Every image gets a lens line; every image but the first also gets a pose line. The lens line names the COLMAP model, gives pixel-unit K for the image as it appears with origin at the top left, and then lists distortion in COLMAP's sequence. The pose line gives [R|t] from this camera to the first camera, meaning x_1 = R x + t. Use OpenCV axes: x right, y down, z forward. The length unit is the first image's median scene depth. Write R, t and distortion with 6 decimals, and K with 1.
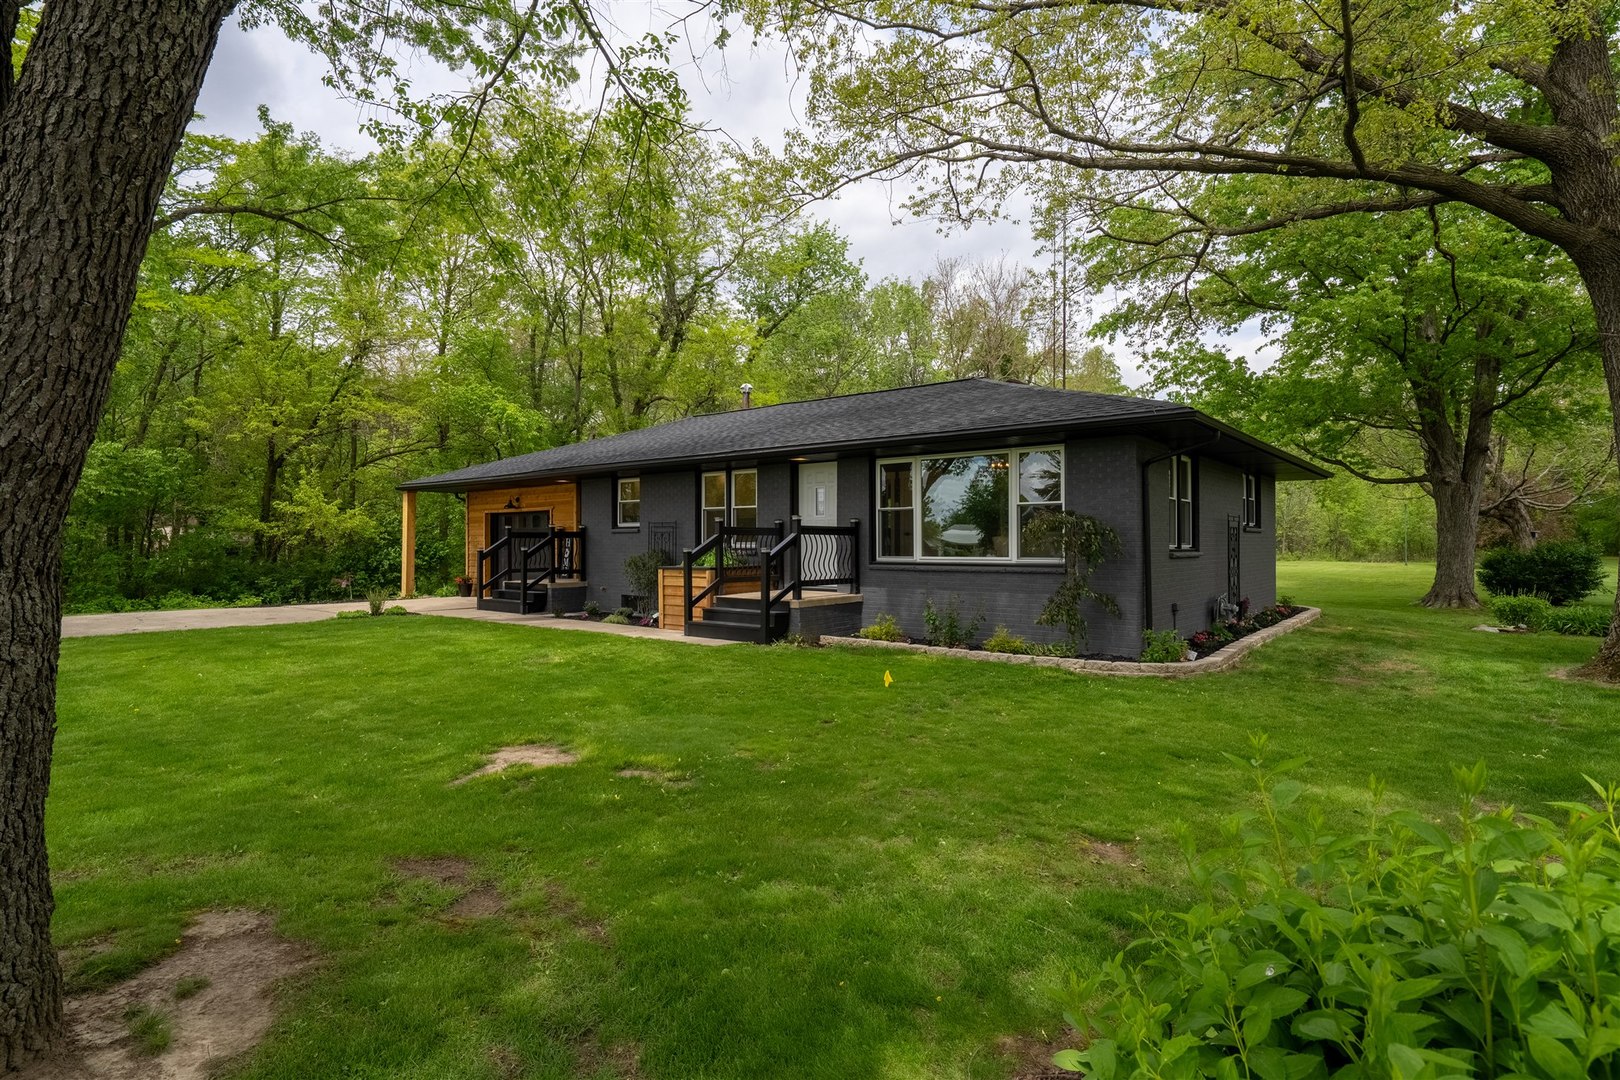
lens RADIAL K [[829.7, 0, 812.2], [0, 829.7, 540.6], [0, 0, 1]] dist [-0.002424, 0.001538]
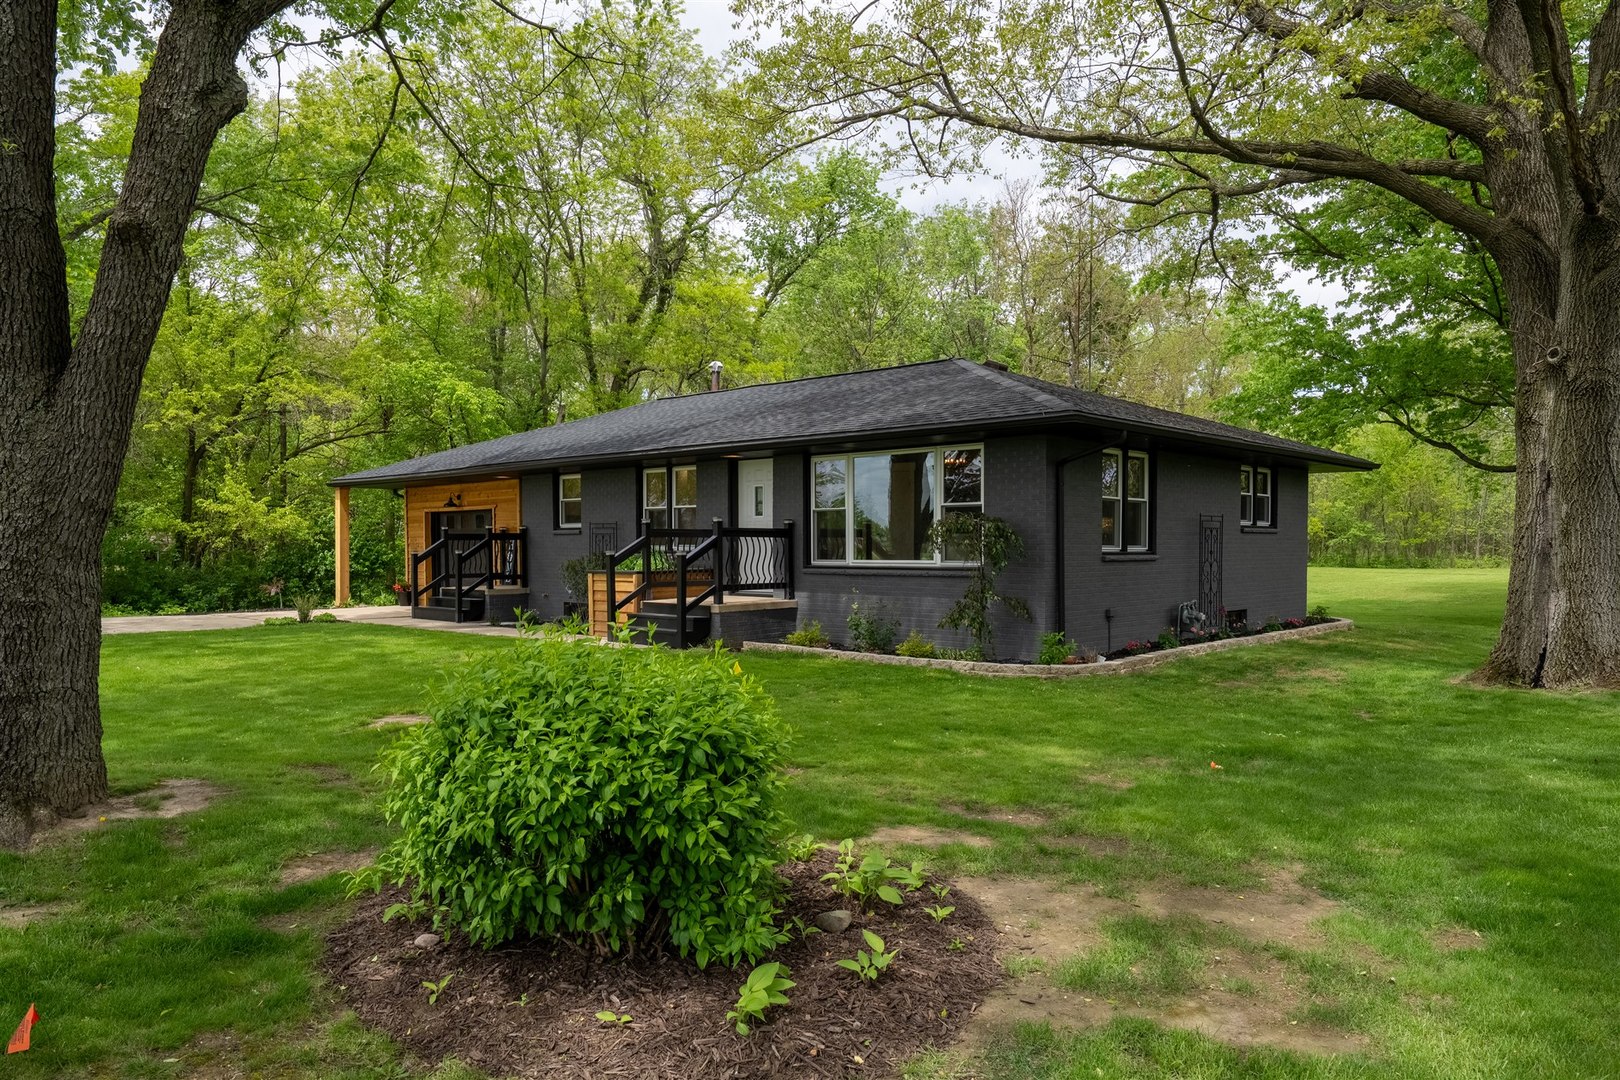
lens RADIAL K [[1100.1, 0, 808.7], [0, 1100.1, 590.5], [0, 0, 1]] dist [0.005428, -0.001021]
pose [[0.997660, 0.001946, -0.068337, 0.124031], [0.001067, 0.999029, 0.044034, -0.001028], [0.068356, -0.044004, 0.996690, -0.196268]]
